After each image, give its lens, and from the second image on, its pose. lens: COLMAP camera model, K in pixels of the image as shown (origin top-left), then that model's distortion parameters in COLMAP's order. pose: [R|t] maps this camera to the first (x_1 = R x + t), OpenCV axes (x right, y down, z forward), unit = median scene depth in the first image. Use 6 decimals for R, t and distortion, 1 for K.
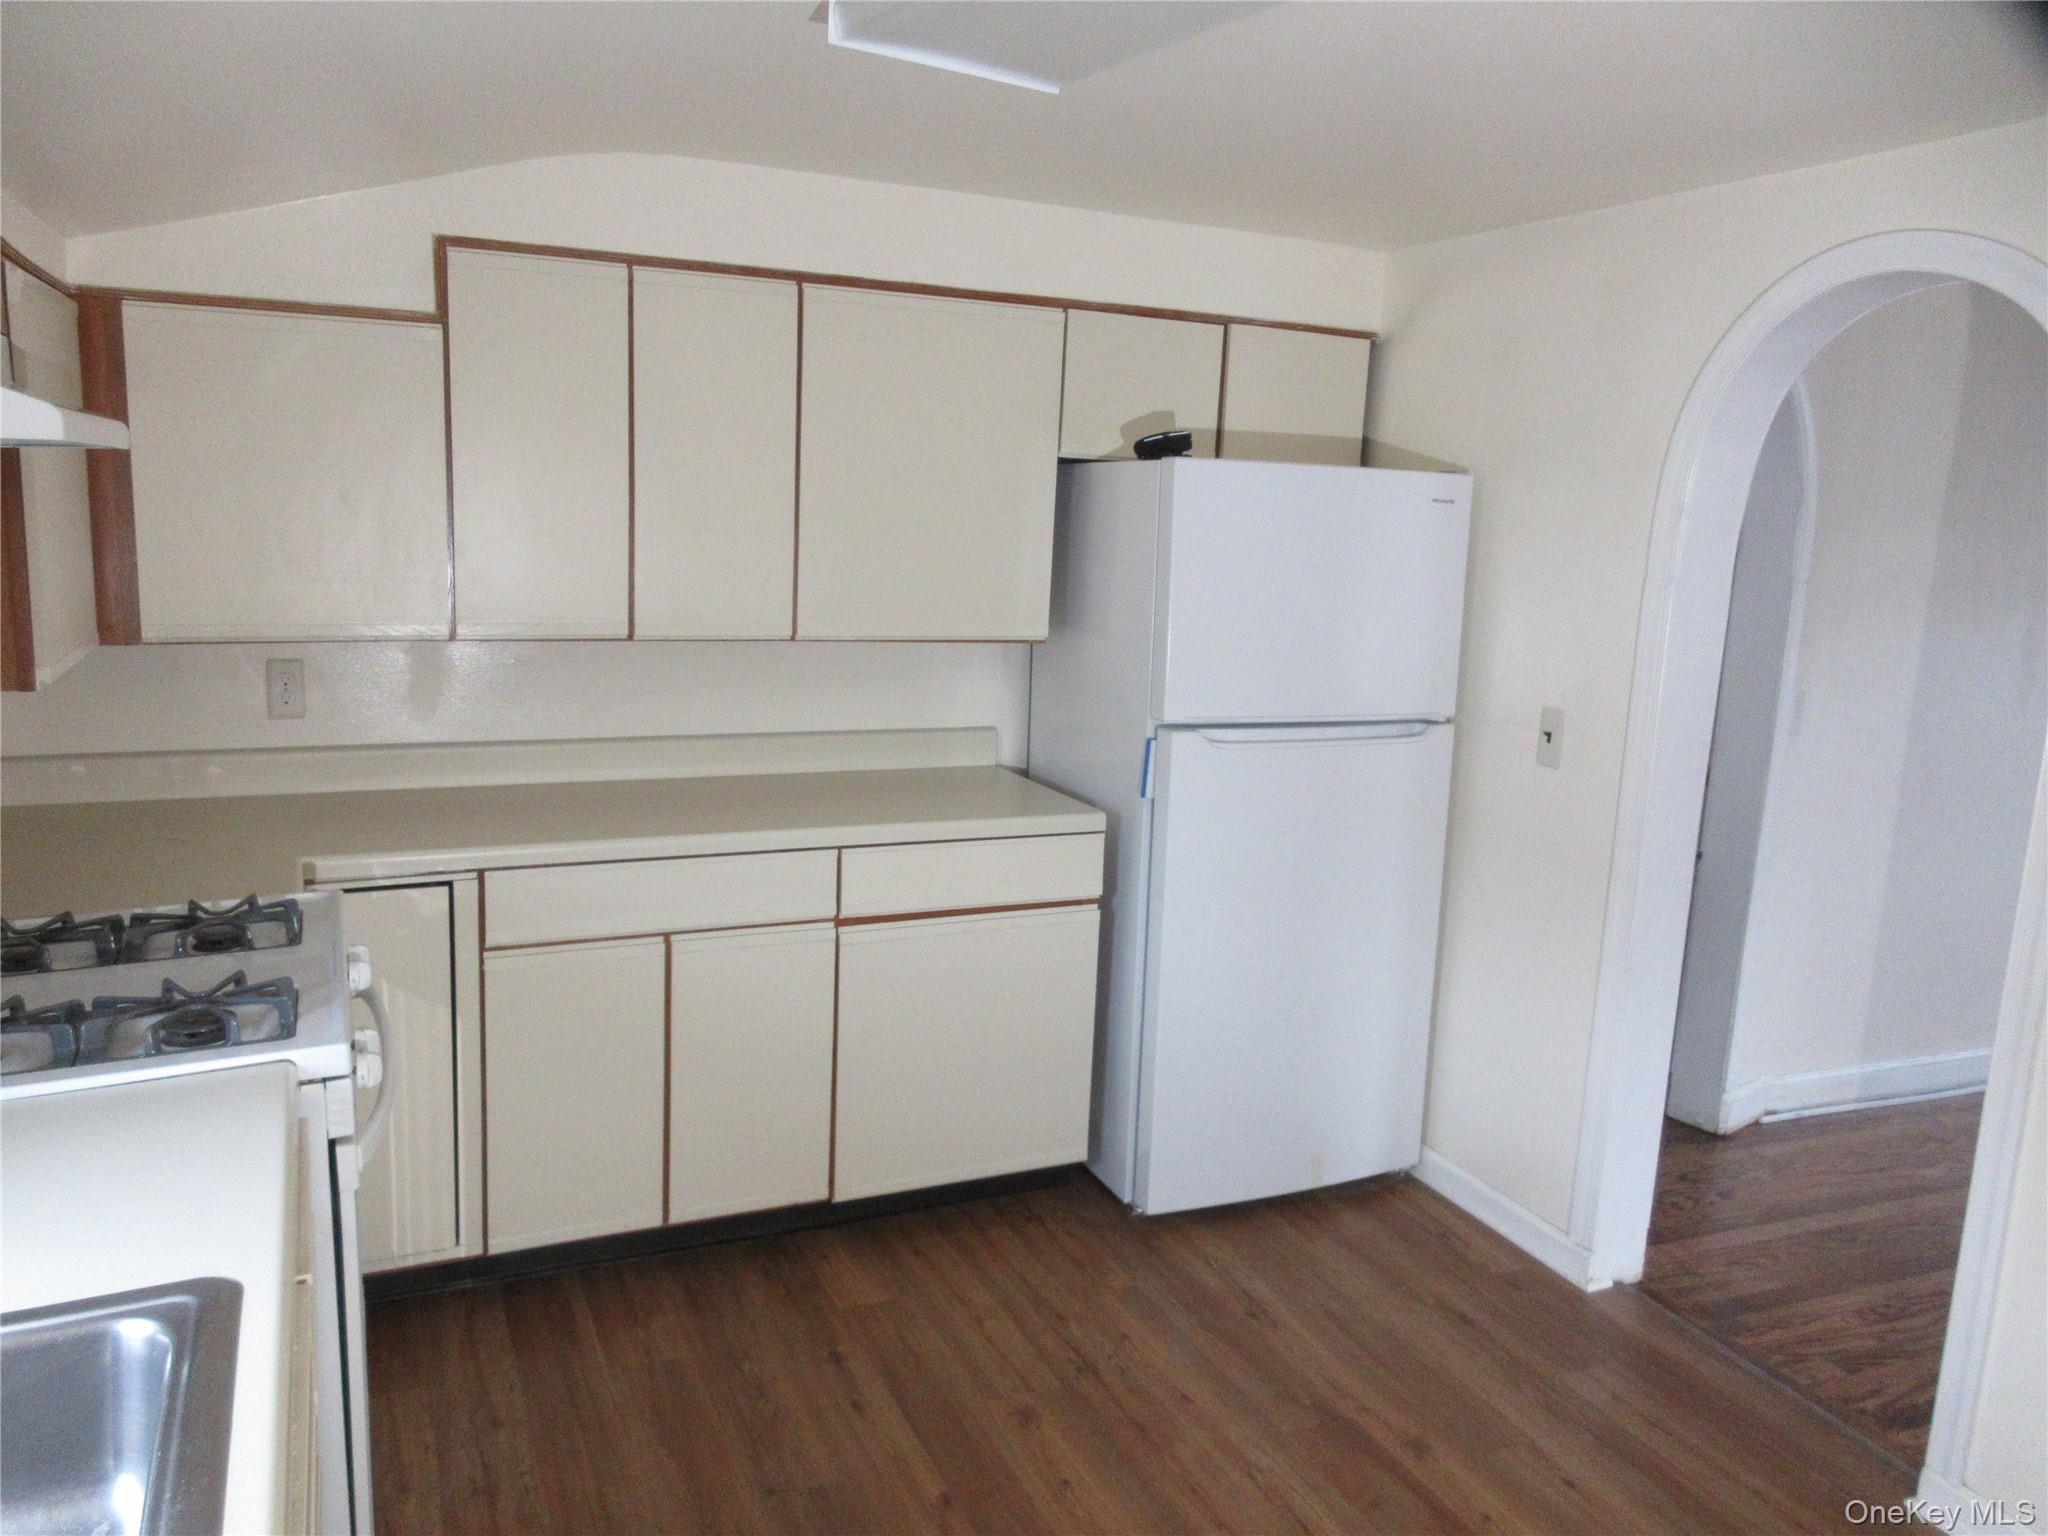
lens RADIAL K [[1494.6, 0, 1042.1], [0, 1494.6, 770.4], [0, 0, 1]] dist [0.000168, -0.001267]
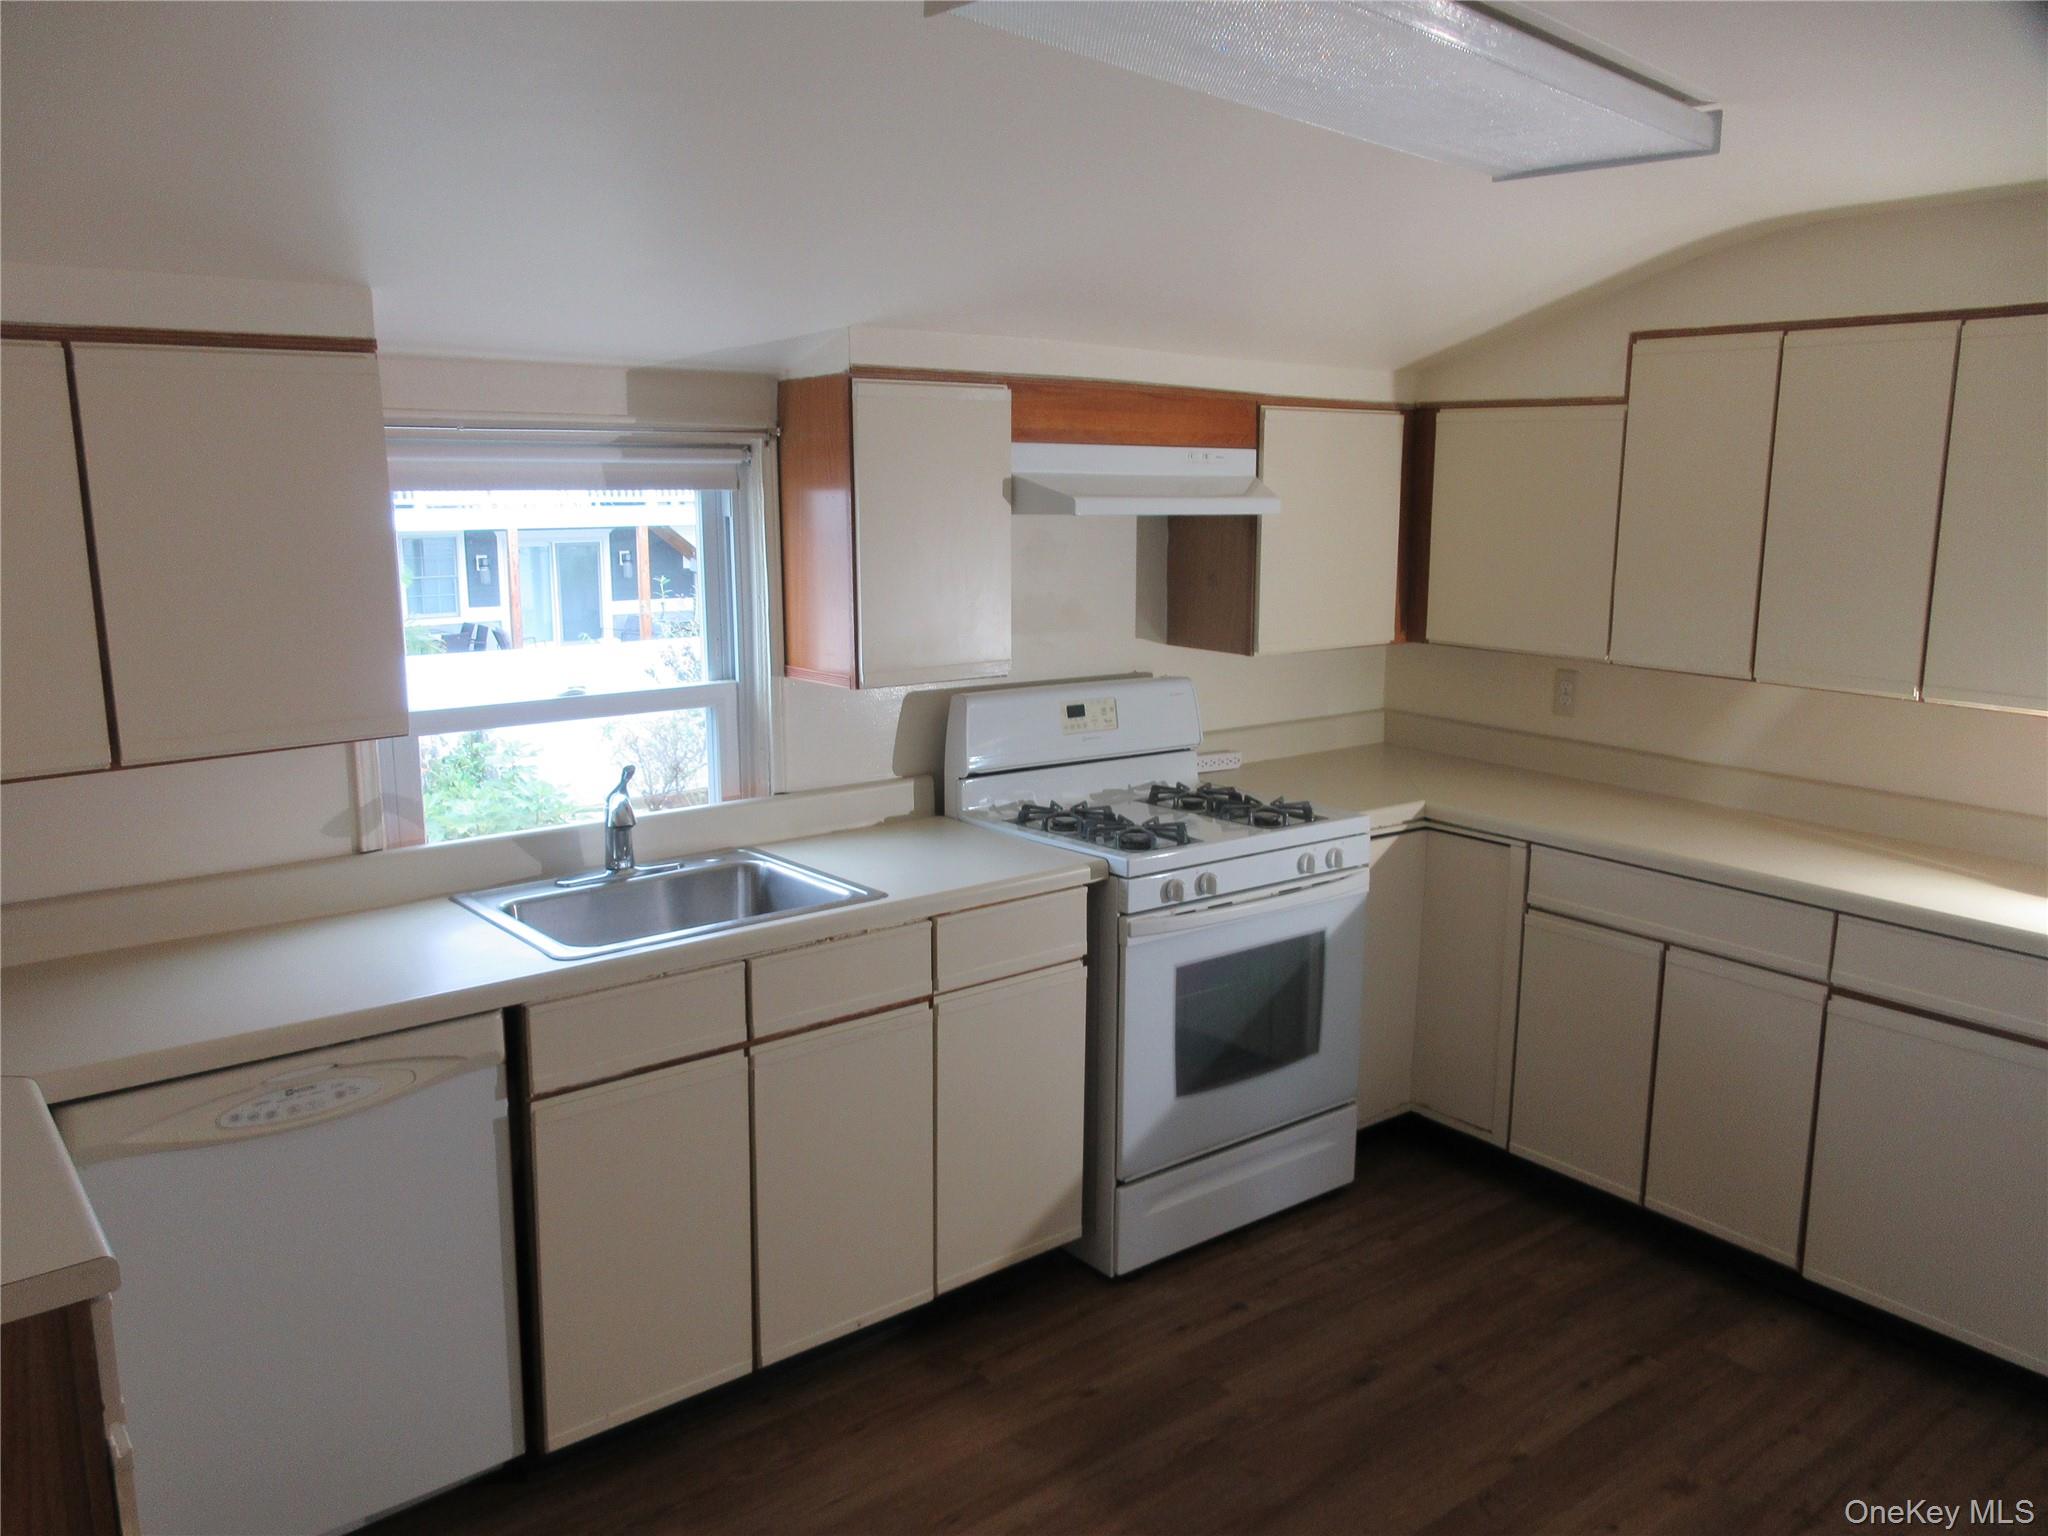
lens RADIAL K [[1494.6, 0, 1042.1], [0, 1494.6, 770.4], [0, 0, 1]] dist [0.000168, -0.001267]
pose [[0.260699, 0.147681, -0.954058, 0.688746], [-0.185835, 0.977426, 0.100518, -0.039577], [0.947366, 0.151092, 0.282258, 0.245606]]
